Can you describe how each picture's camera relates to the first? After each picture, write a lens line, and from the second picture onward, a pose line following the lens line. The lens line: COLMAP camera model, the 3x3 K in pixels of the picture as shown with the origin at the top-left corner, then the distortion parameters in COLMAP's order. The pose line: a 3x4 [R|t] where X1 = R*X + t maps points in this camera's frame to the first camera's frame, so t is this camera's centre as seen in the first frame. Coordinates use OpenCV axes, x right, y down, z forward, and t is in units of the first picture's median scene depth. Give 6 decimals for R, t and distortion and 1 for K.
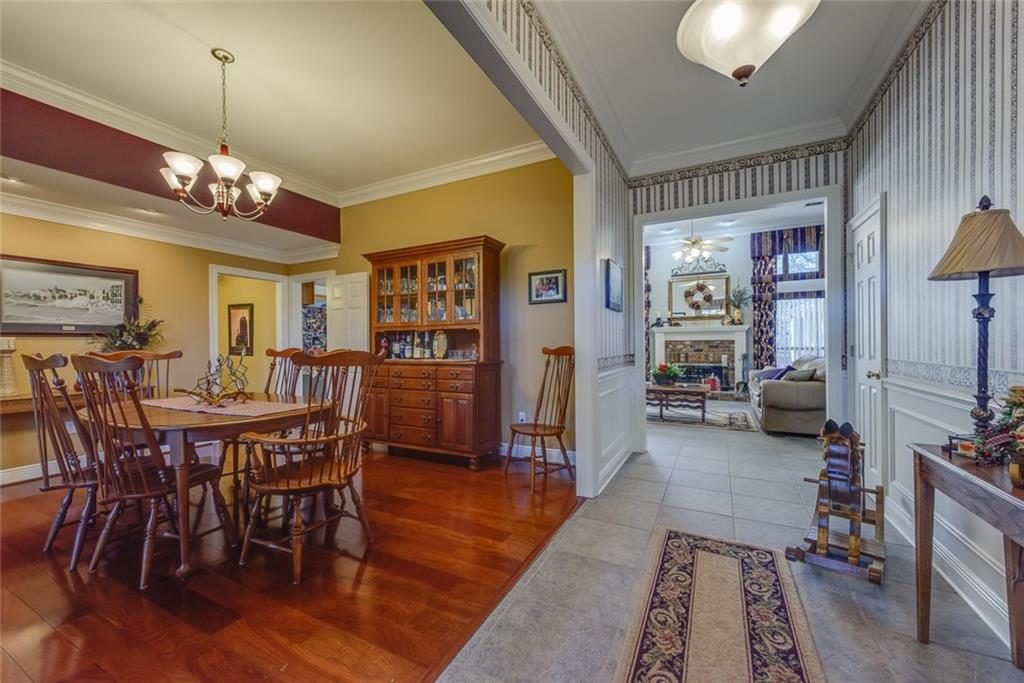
lens RADIAL K [[396.7, 0, 513.7], [0, 396.7, 344.0], [0, 0, 1]] dist [0.011849, -0.002846]
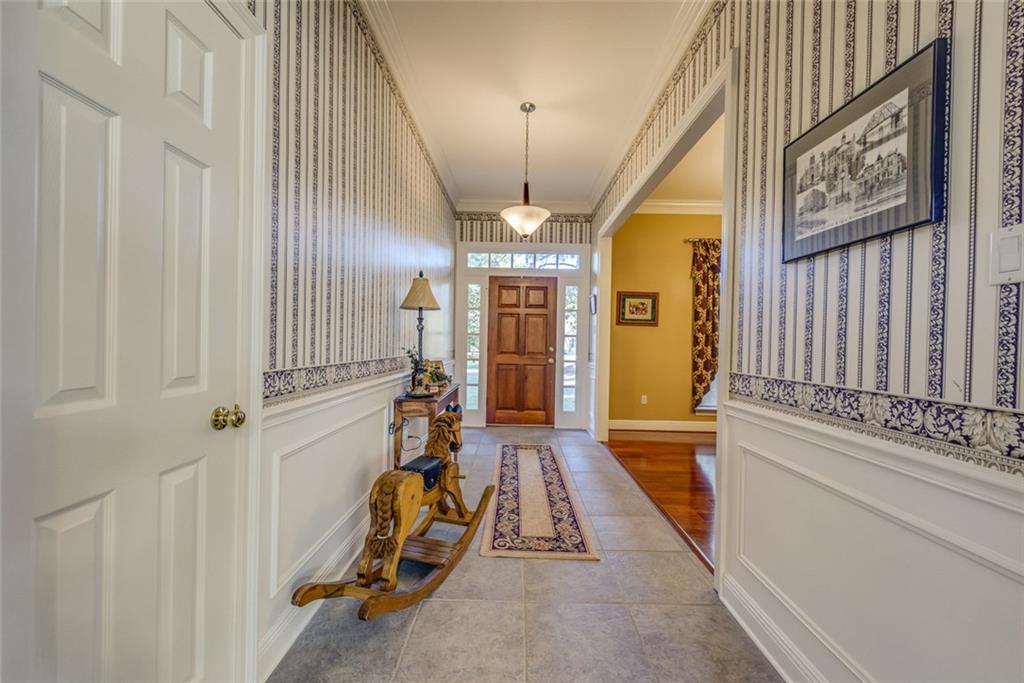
lens RADIAL K [[396.7, 0, 510.9], [0, 396.7, 344.5], [0, 0, 1]] dist [0.011849, -0.002846]
pose [[-0.895418, -0.005667, -0.445191, 0.908449], [-0.010438, 0.999911, 0.008267, -0.006787], [0.445104, 0.012049, -0.895398, 1.651075]]
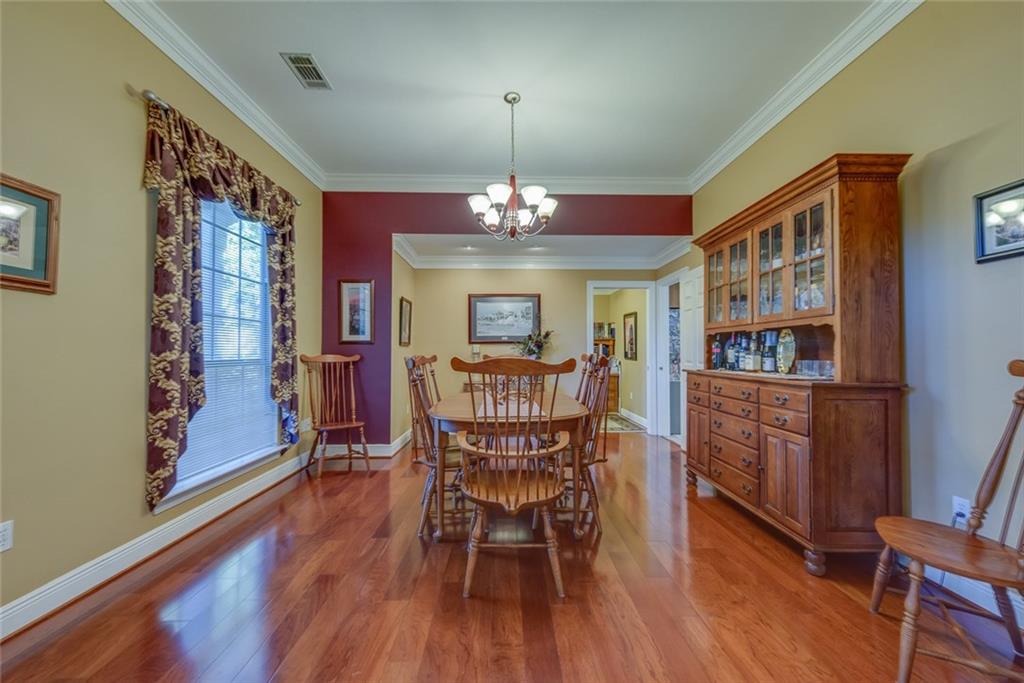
lens RADIAL K [[396.7, 0, 513.3], [0, 396.7, 344.3], [0, 0, 1]] dist [0.011849, -0.002846]
pose [[0.479156, -0.008259, -0.877691, 0.188572], [-0.003100, 0.999934, -0.011102, -0.001355], [0.877724, 0.008040, 0.479098, 0.320909]]
